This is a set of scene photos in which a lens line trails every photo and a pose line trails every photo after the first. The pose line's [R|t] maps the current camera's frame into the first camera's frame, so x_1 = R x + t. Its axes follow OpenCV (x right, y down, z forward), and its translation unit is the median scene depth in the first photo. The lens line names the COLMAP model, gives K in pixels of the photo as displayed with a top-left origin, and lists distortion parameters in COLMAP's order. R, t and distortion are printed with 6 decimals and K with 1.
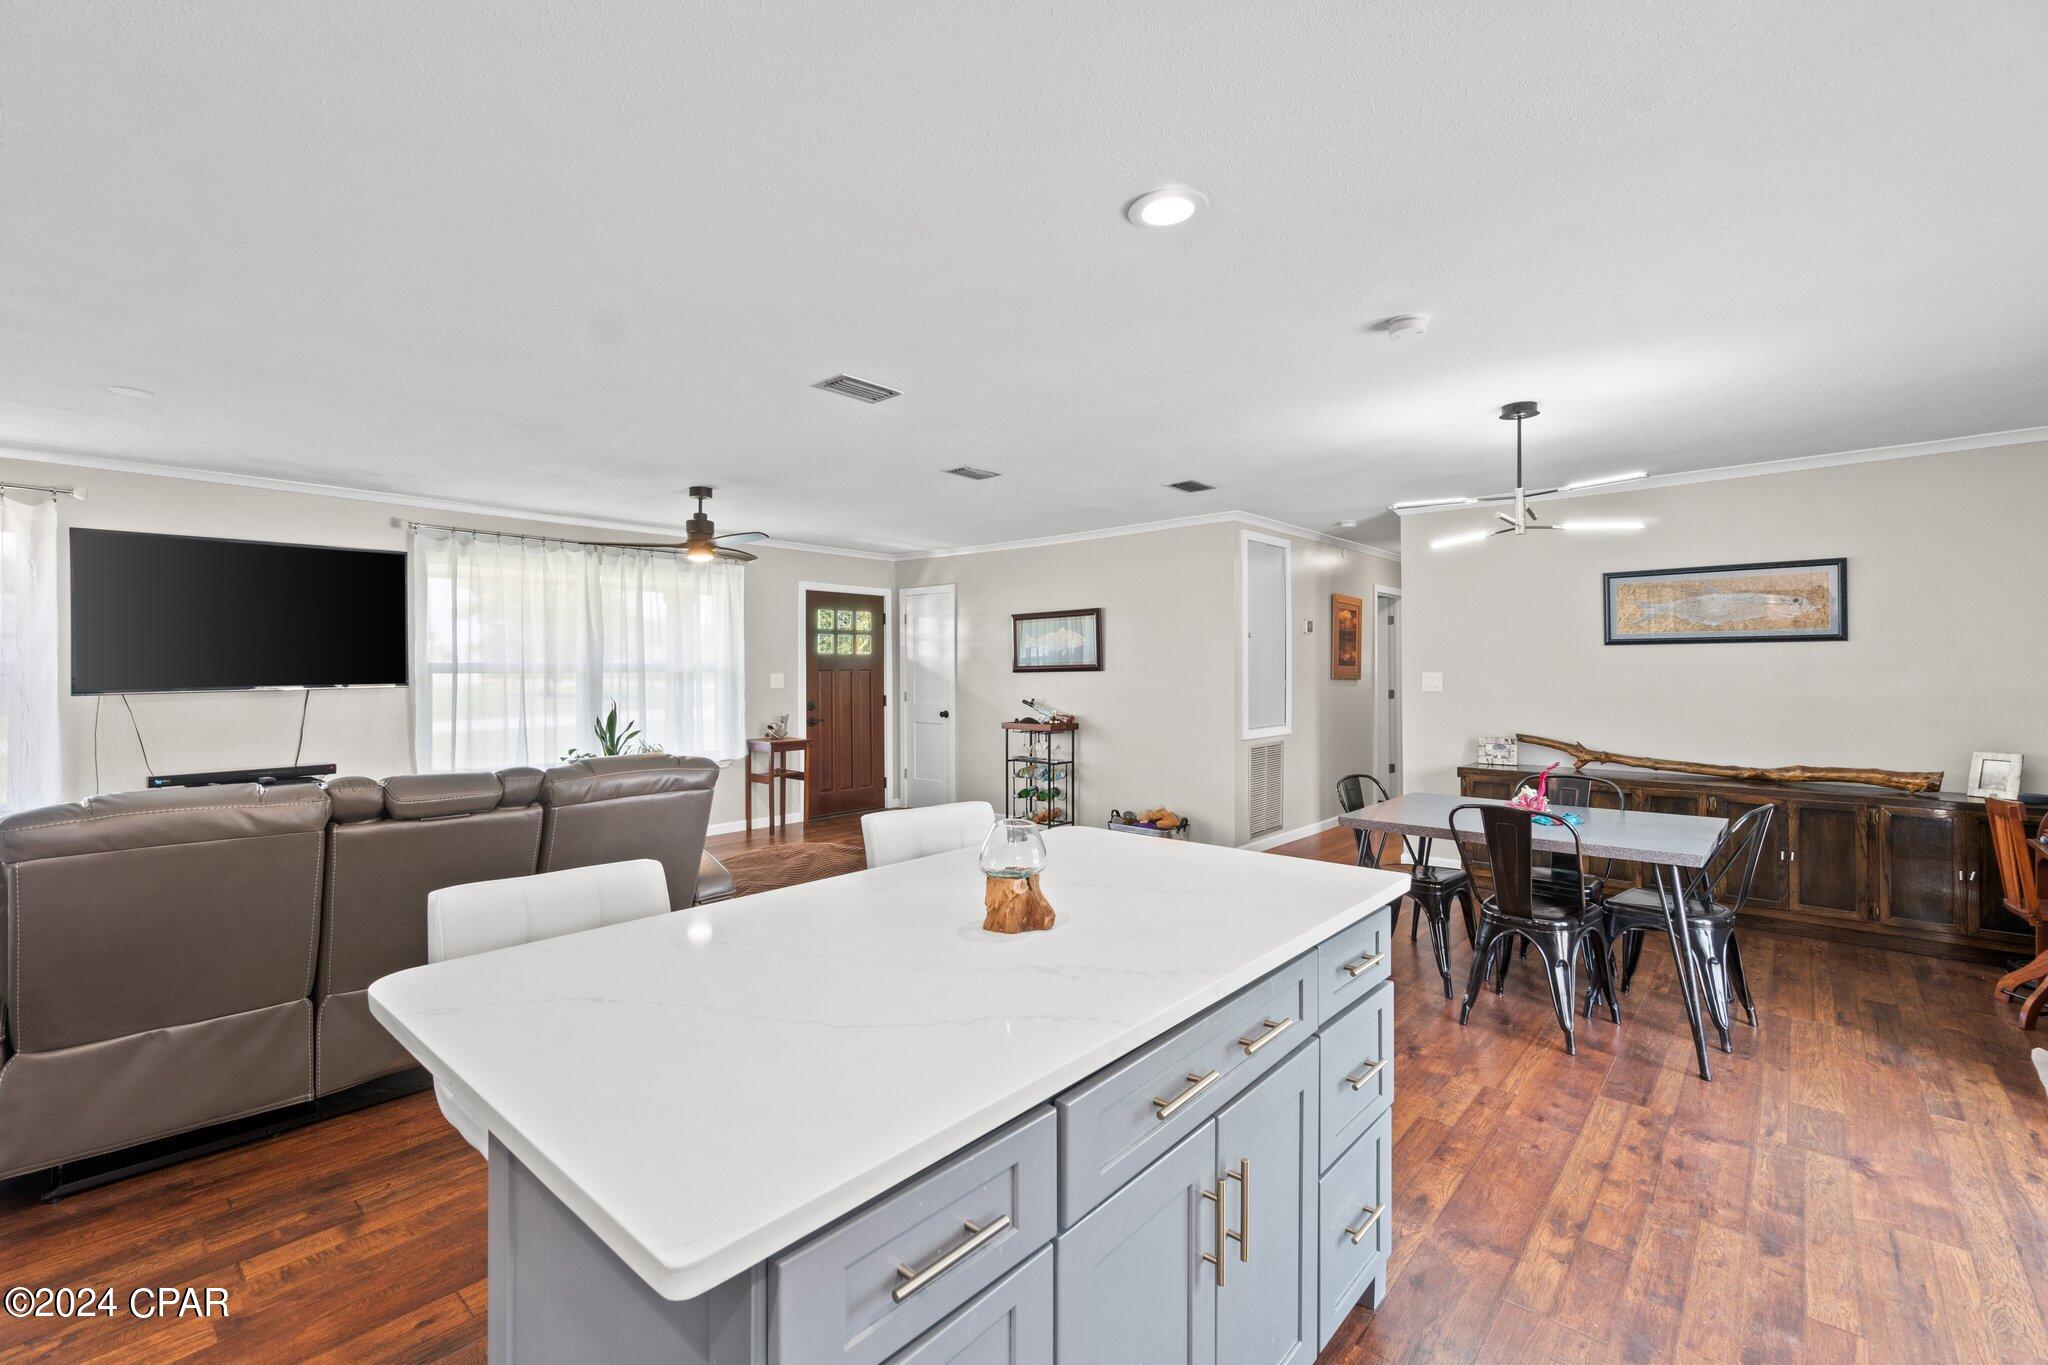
lens RADIAL K [[881.4, 0, 1007.1], [0, 881.4, 656.5], [0, 0, 1]] dist [-0.005401, 0.002228]
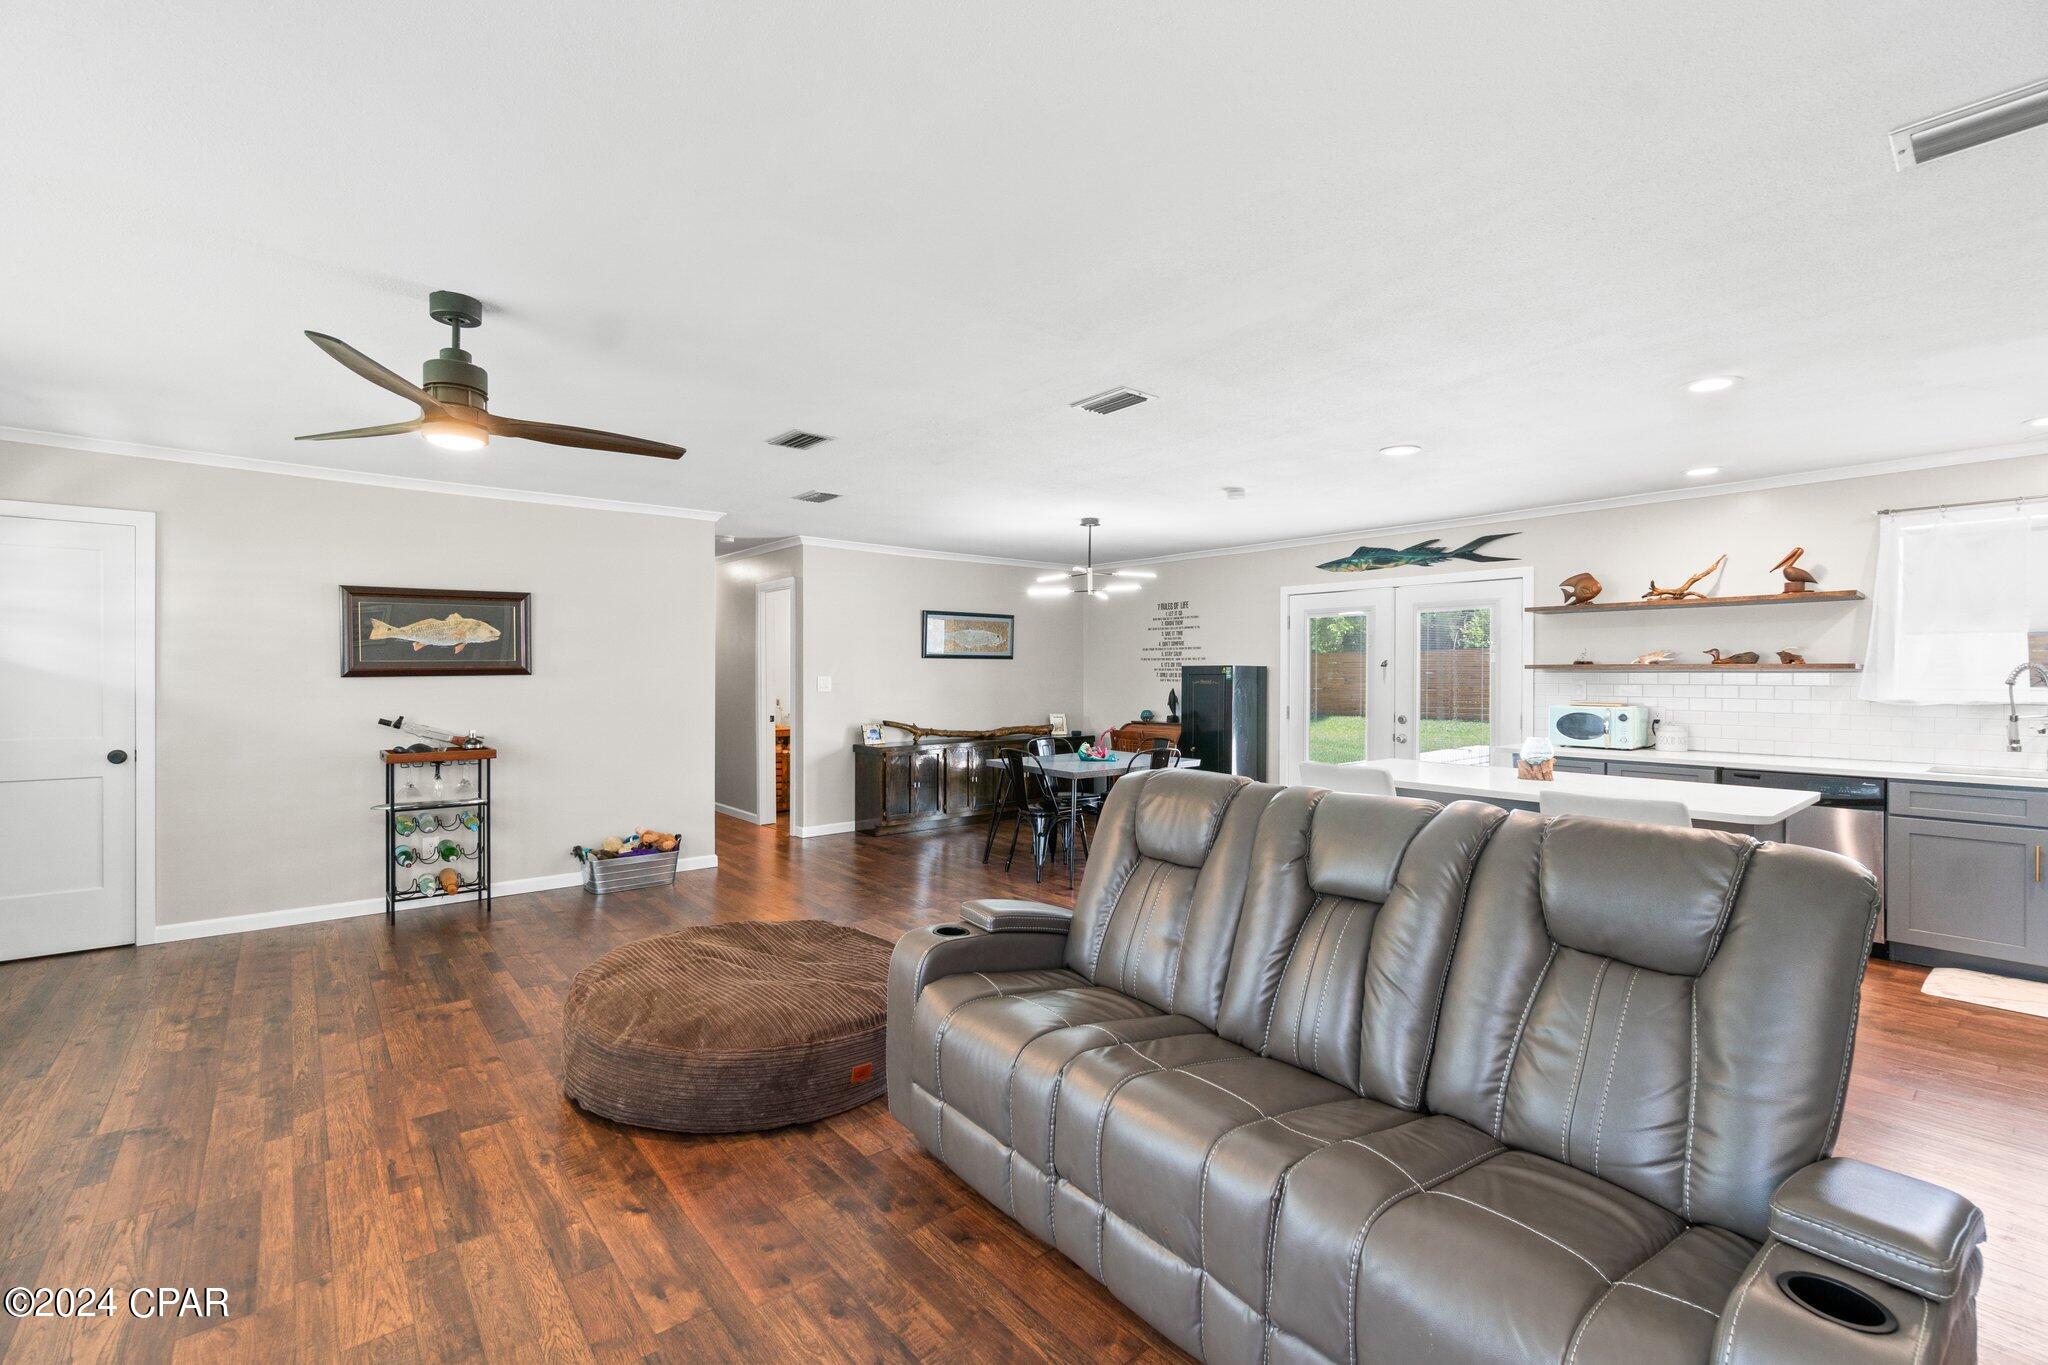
lens RADIAL K [[881.4, 0, 1016.6], [0, 881.4, 679.4], [0, 0, 1]] dist [-0.005401, 0.002228]
pose [[0.137096, -0.004576, 0.990547, -0.657325], [-0.016752, 0.999836, 0.006937, 0.008682], [-0.990416, -0.017545, 0.136997, 0.523174]]
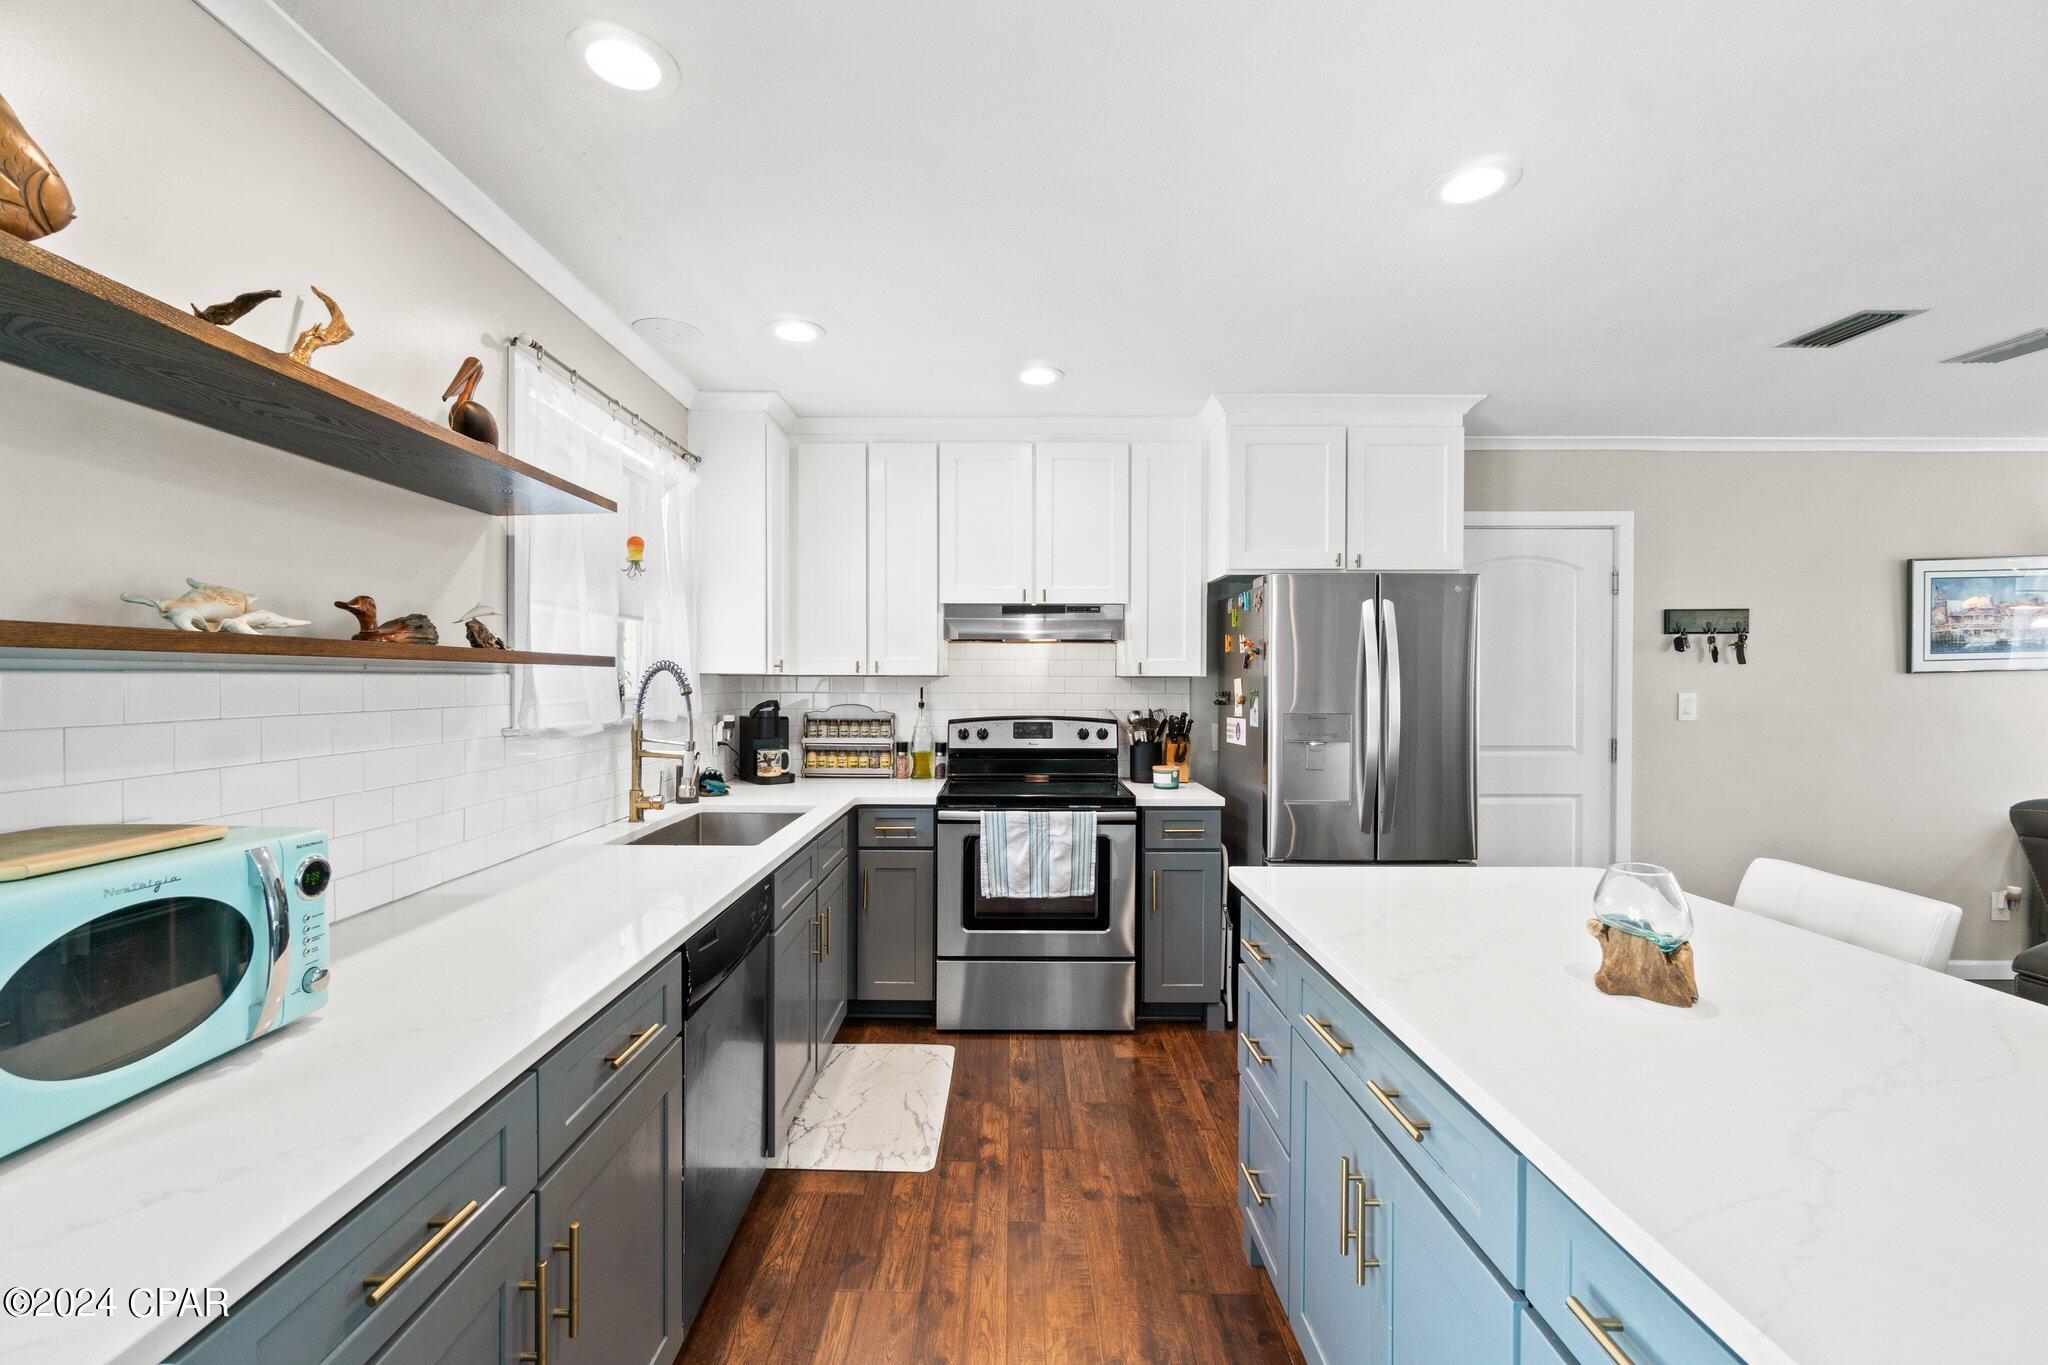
lens RADIAL K [[881.4, 0, 1013.1], [0, 881.4, 687.1], [0, 0, 1]] dist [-0.005401, 0.002228]
pose [[-0.745947, 0.005990, -0.665978, 0.261087], [0.008636, 0.999962, -0.000678, 0.002667], [0.665949, -0.006257, -0.745971, 0.302690]]
